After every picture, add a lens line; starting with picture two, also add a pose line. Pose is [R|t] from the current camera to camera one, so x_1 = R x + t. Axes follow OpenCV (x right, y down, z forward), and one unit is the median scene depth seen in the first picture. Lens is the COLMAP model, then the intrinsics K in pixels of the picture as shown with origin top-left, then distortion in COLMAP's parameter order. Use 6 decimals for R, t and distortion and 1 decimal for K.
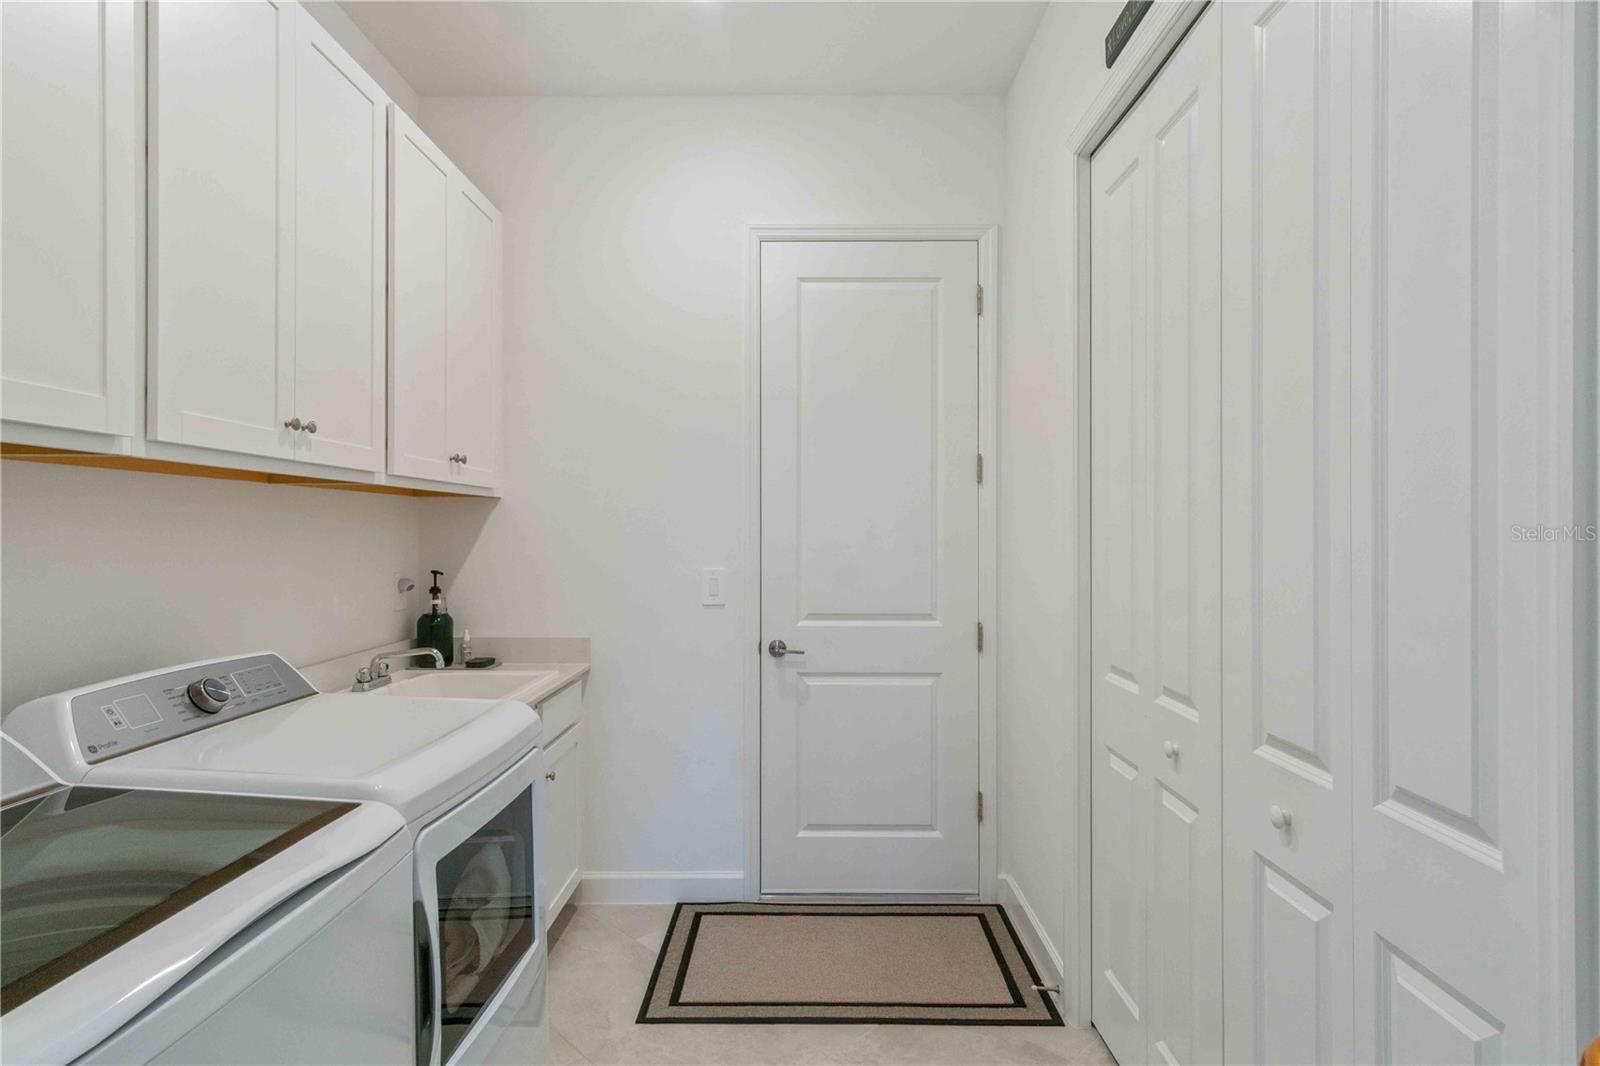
lens RADIAL K [[848.8, 0, 800.0], [0, 848.8, 533.0], [0, 0, 1]] dist [0.004845, 0.000800]
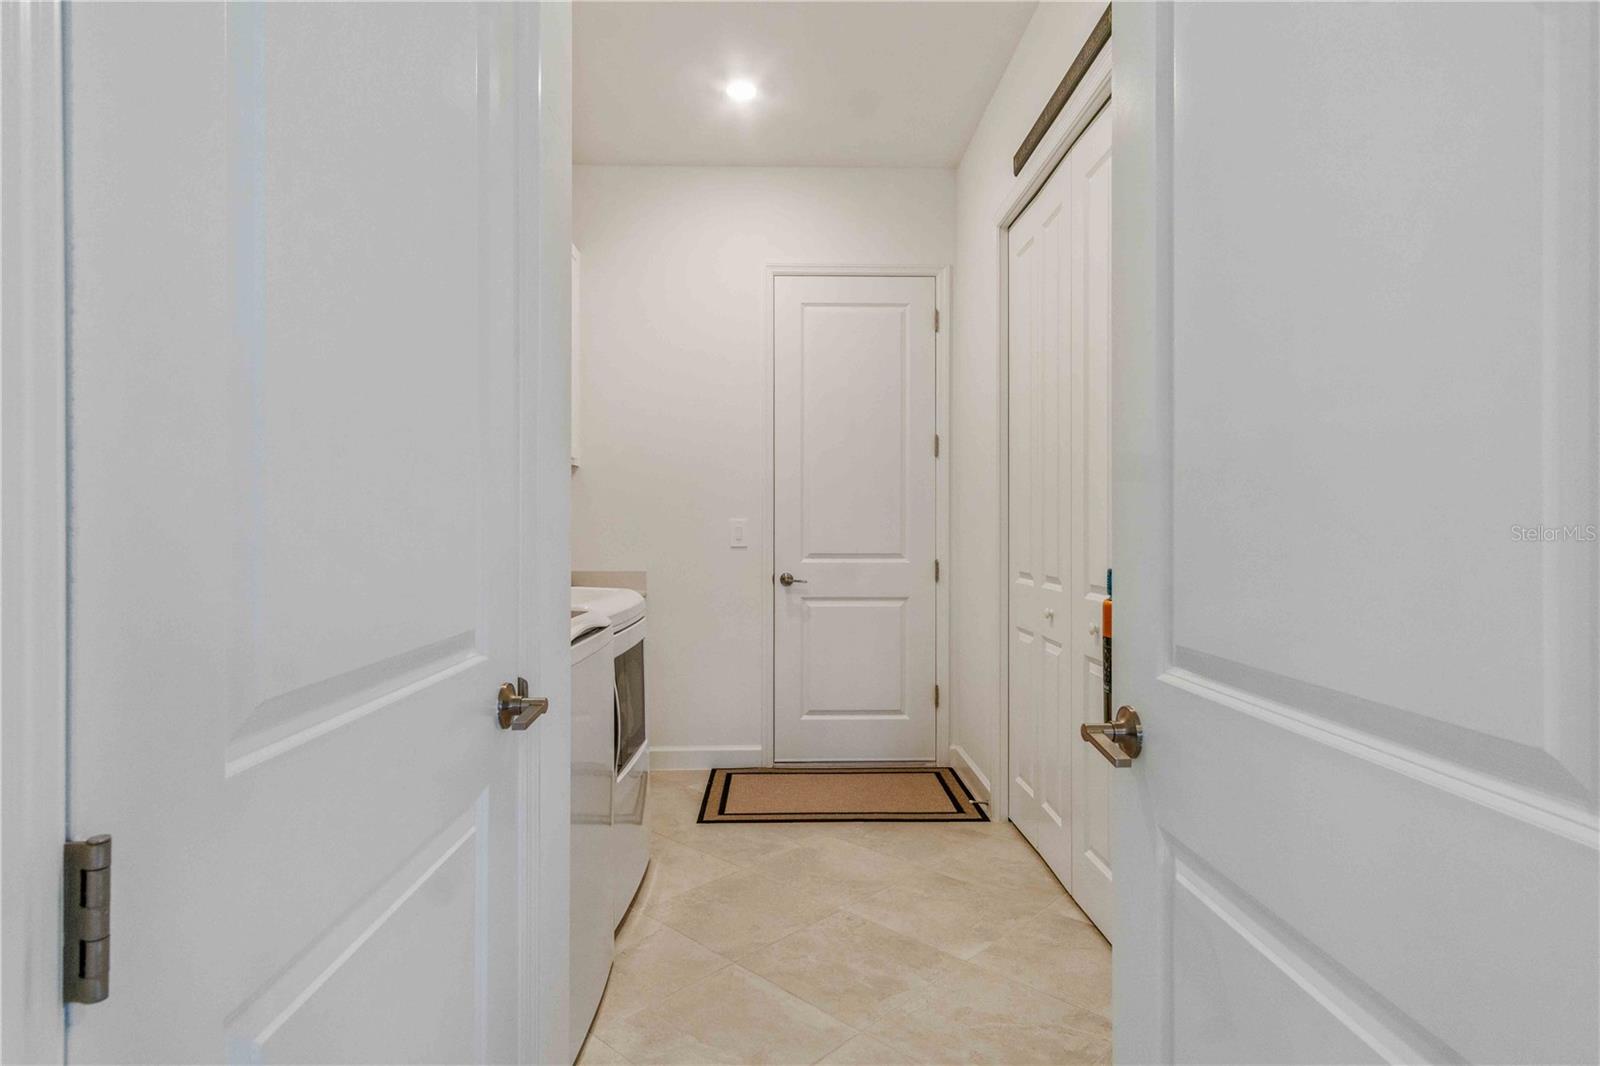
lens RADIAL K [[843.6, 0, 801.7], [0, 843.6, 524.5], [0, 0, 1]] dist [0.006405, 0.000997]
pose [[0.999496, 0.001150, 0.031723, -0.046395], [-0.000976, 0.999984, -0.005514, 0.058432], [-0.031729, 0.005480, 0.999481, -0.341160]]
